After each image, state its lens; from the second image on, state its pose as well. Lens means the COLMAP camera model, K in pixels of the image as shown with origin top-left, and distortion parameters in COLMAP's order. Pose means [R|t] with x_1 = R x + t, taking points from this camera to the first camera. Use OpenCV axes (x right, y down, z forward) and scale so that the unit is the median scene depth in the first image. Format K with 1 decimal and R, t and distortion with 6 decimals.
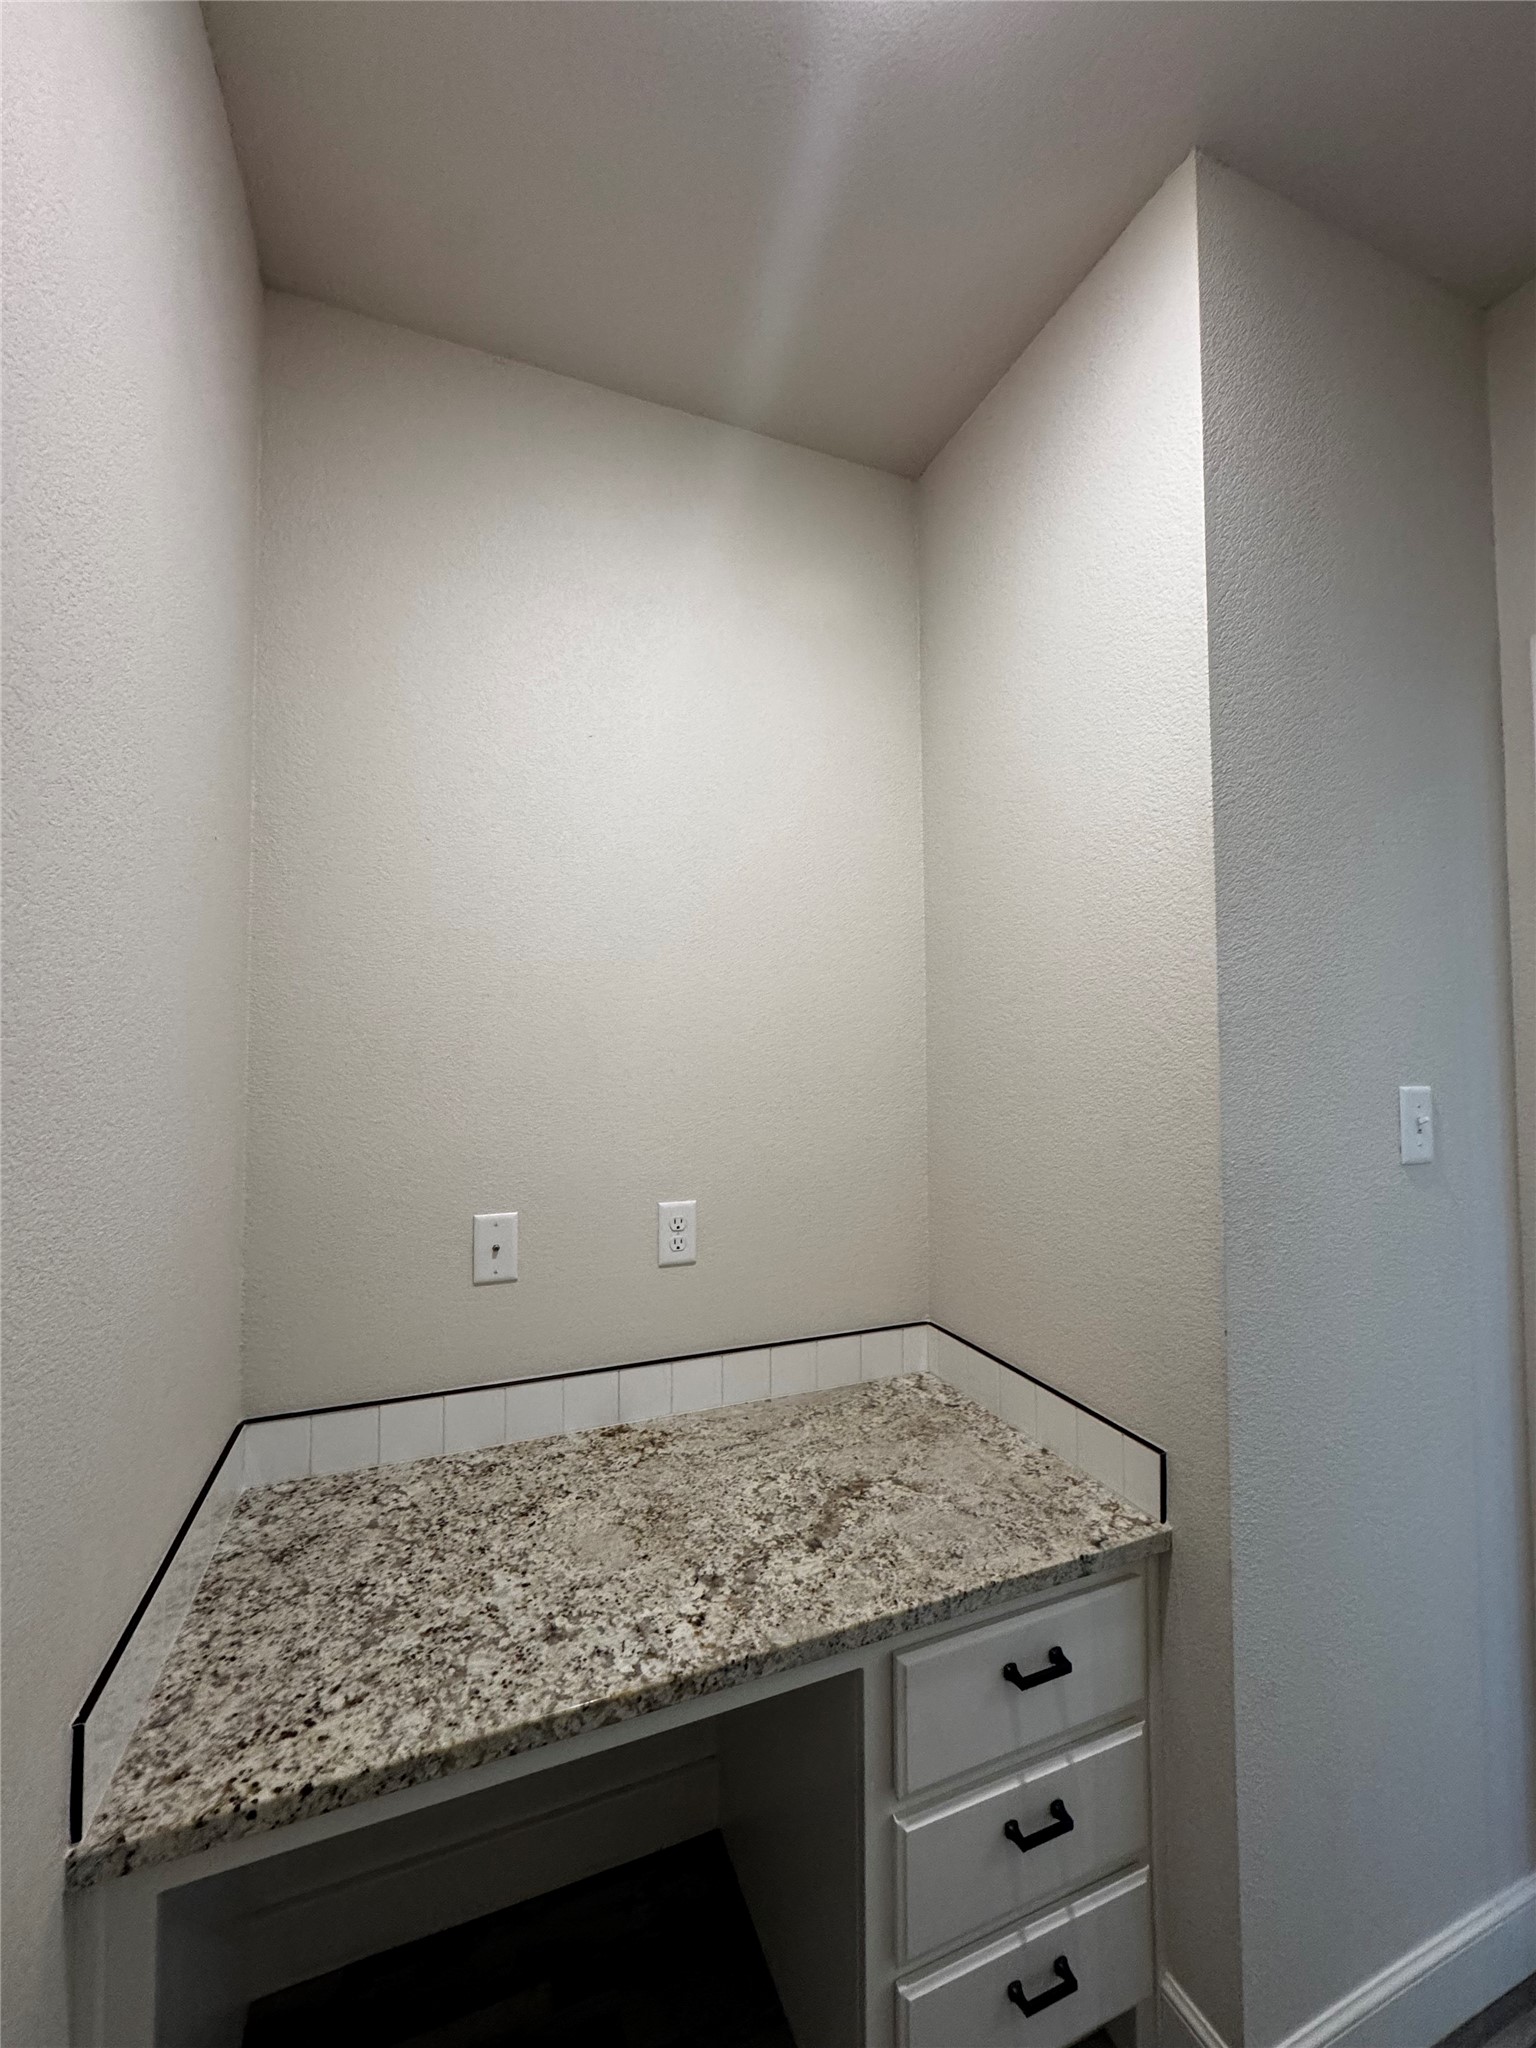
lens RADIAL K [[816.7, 0, 768.0], [0, 816.7, 1024.0], [0, 0, 1]] dist [-0.003004, 0.000691]
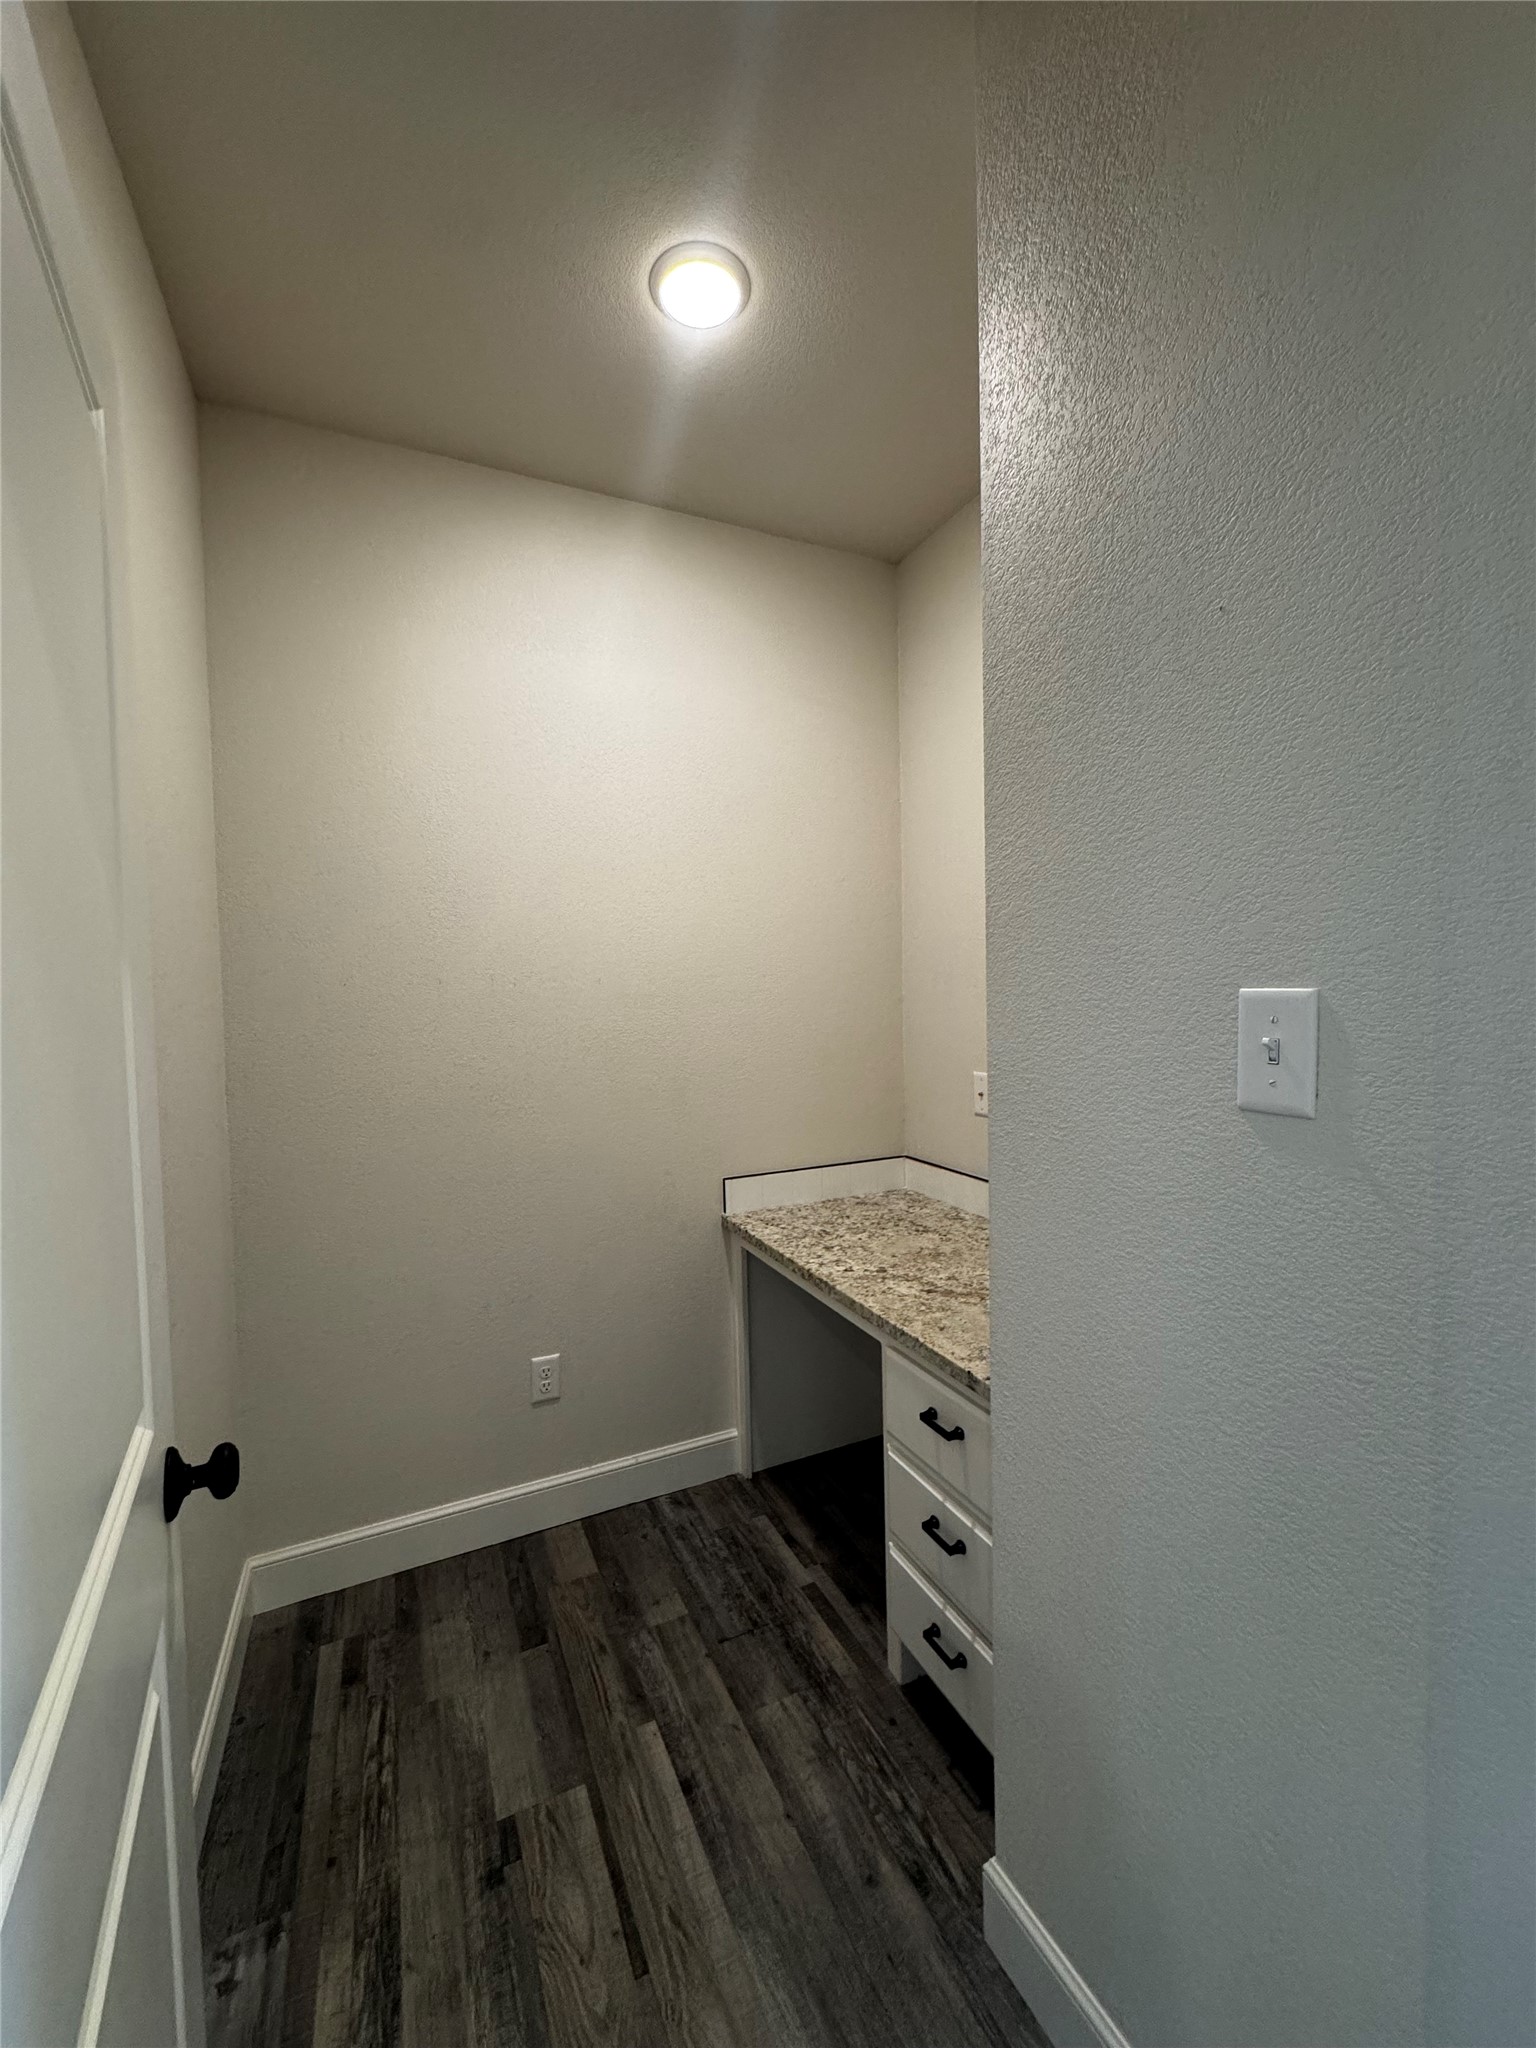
lens RADIAL K [[816.7, 0, 768.0], [0, 816.7, 1024.0], [0, 0, 1]] dist [-0.003004, 0.000691]
pose [[0.049721, 0.037727, -0.998050, 1.606173], [0.060353, 0.997347, 0.040707, 0.064601], [0.996938, -0.062259, 0.047312, 0.686614]]
